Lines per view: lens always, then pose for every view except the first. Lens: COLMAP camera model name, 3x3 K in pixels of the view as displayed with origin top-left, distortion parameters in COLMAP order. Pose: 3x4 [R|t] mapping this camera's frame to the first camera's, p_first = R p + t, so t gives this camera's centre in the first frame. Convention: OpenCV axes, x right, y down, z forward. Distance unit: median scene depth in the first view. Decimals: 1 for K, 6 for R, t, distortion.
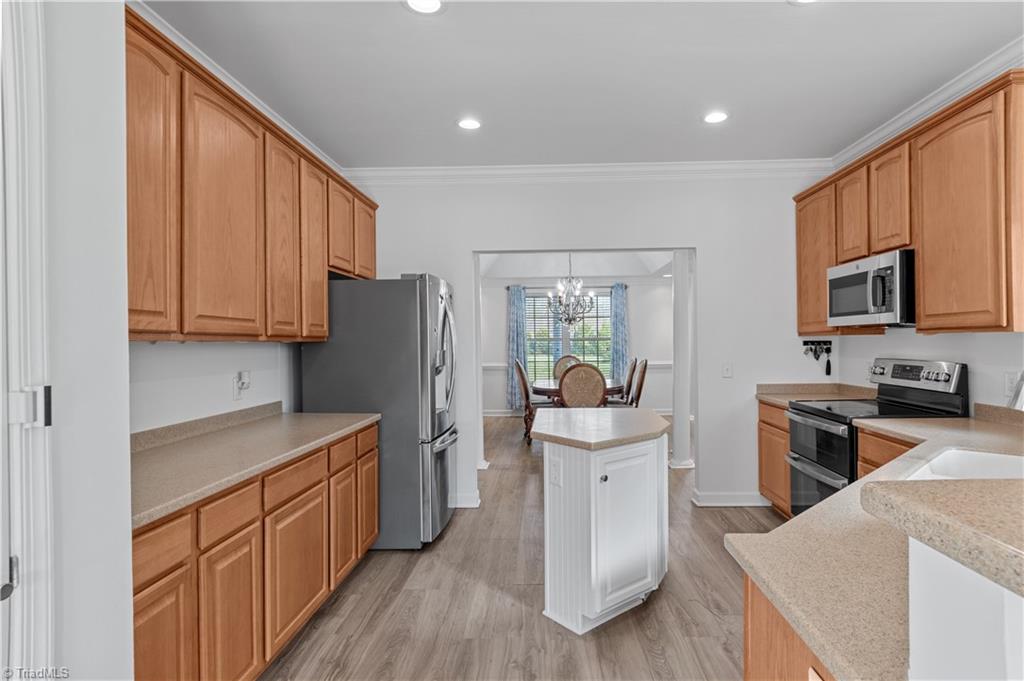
lens RADIAL K [[552.9, 0, 530.4], [0, 552.9, 346.7], [0, 0, 1]] dist [0.000762, -0.000305]
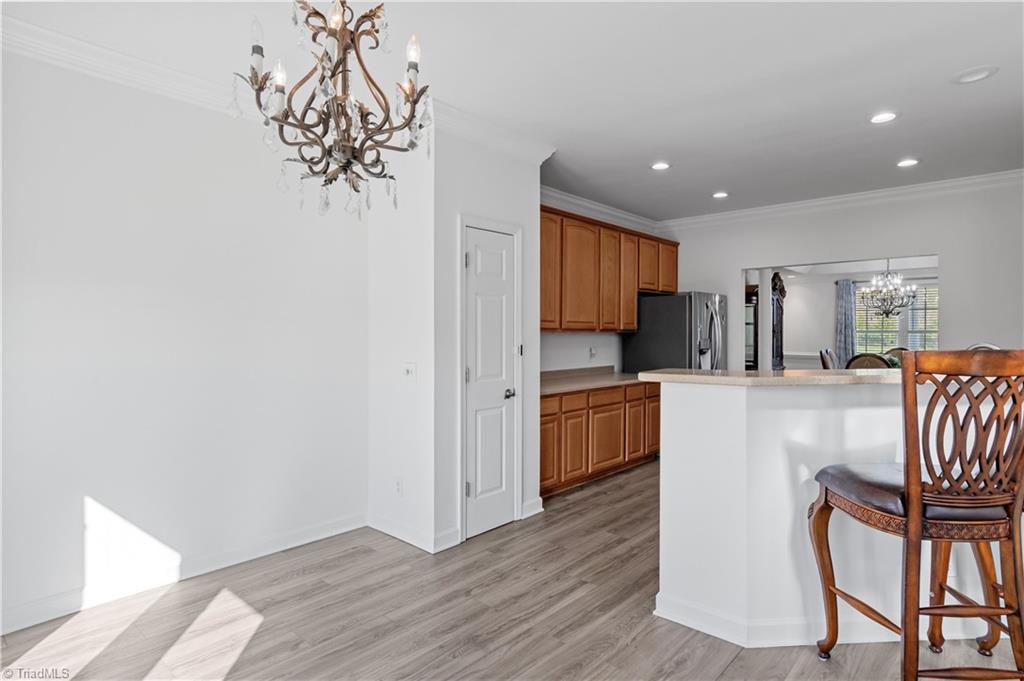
lens RADIAL K [[527.5, 0, 513.6], [0, 527.5, 336.4], [0, 0, 1]] dist [-0.000299, -0.000003]
pose [[0.762641, 0.015937, -0.646626, 0.452173], [-0.014111, 0.999868, 0.008000, -0.005019], [0.646669, 0.003024, 0.762765, -0.570376]]
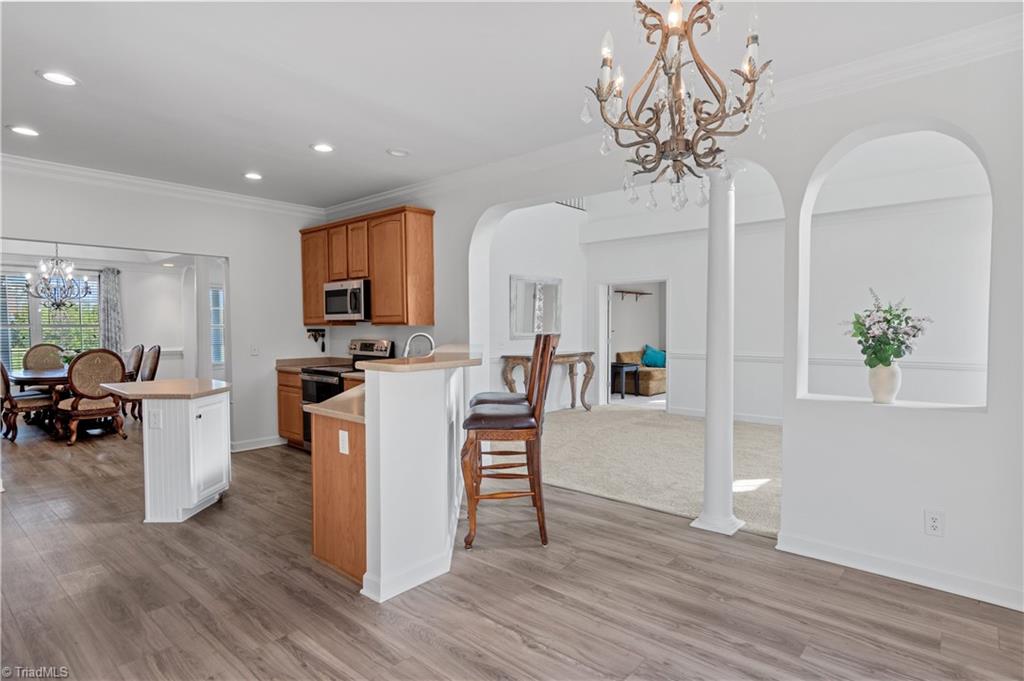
lens RADIAL K [[552.9, 0, 530.4], [0, 552.9, 346.7], [0, 0, 1]] dist [0.000762, -0.000305]
pose [[0.637077, -0.016789, 0.770617, -0.356049], [0.000694, 0.999775, 0.021208, 0.007516], [-0.770800, -0.012976, 0.636945, -0.537621]]
